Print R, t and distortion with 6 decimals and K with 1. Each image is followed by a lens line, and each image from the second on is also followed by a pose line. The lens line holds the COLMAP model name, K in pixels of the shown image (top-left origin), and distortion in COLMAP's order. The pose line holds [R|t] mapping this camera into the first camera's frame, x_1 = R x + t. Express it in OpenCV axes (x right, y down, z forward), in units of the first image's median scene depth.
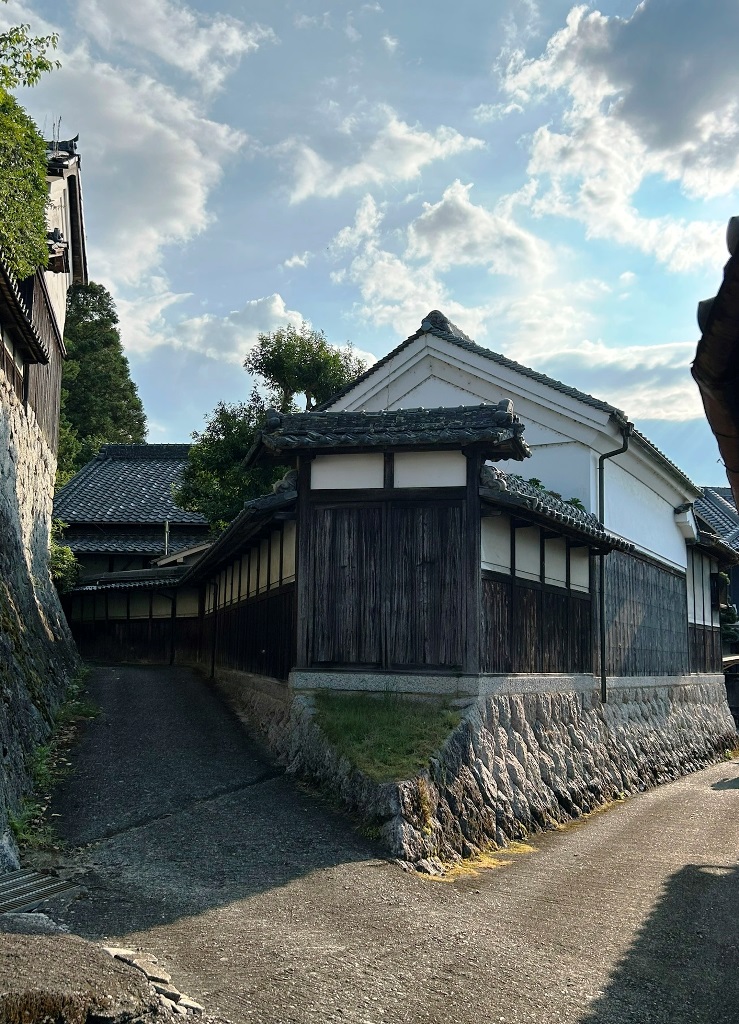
lens RADIAL K [[1034.2, 0, 368.5], [0, 1034.2, 514.9], [0, 0, 1]] dist [0.069032, 0.000000]
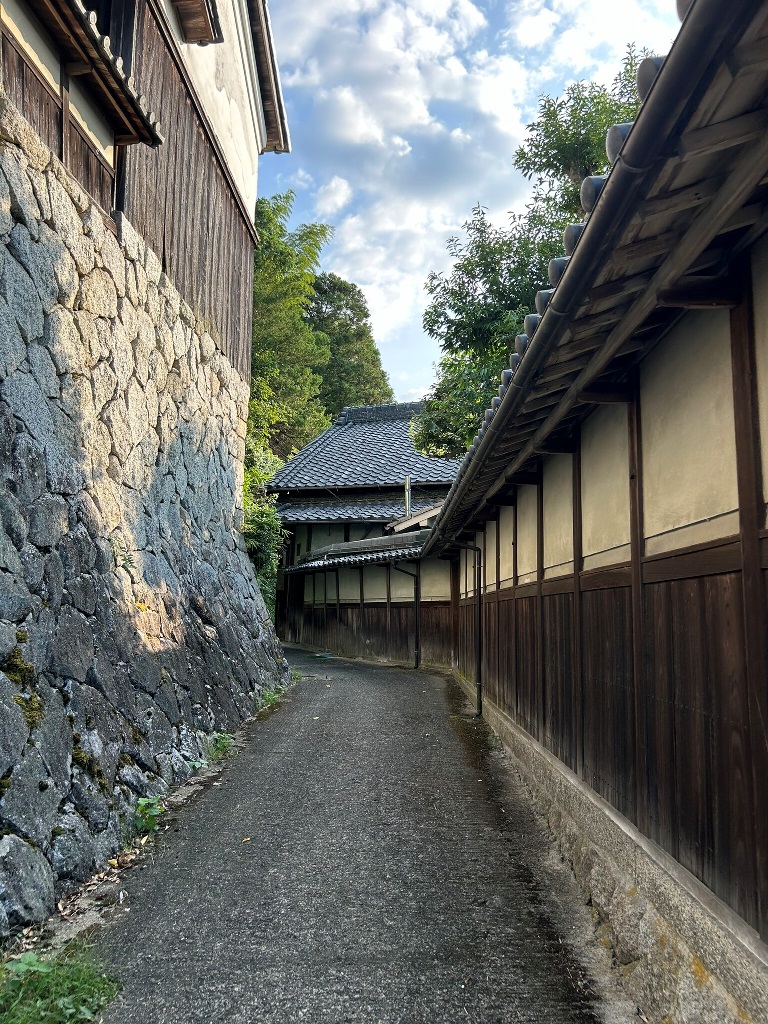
lens RADIAL K [[782.1, 0, 386.6], [0, 782.1, 514.1], [0, 0, 1]] dist [0.008891, -0.001032]
pose [[0.969599, -0.033602, -0.242383, -0.072797], [0.034364, 0.999409, -0.001085, 0.037159], [0.242276, -0.007277, 0.970180, 0.455822]]
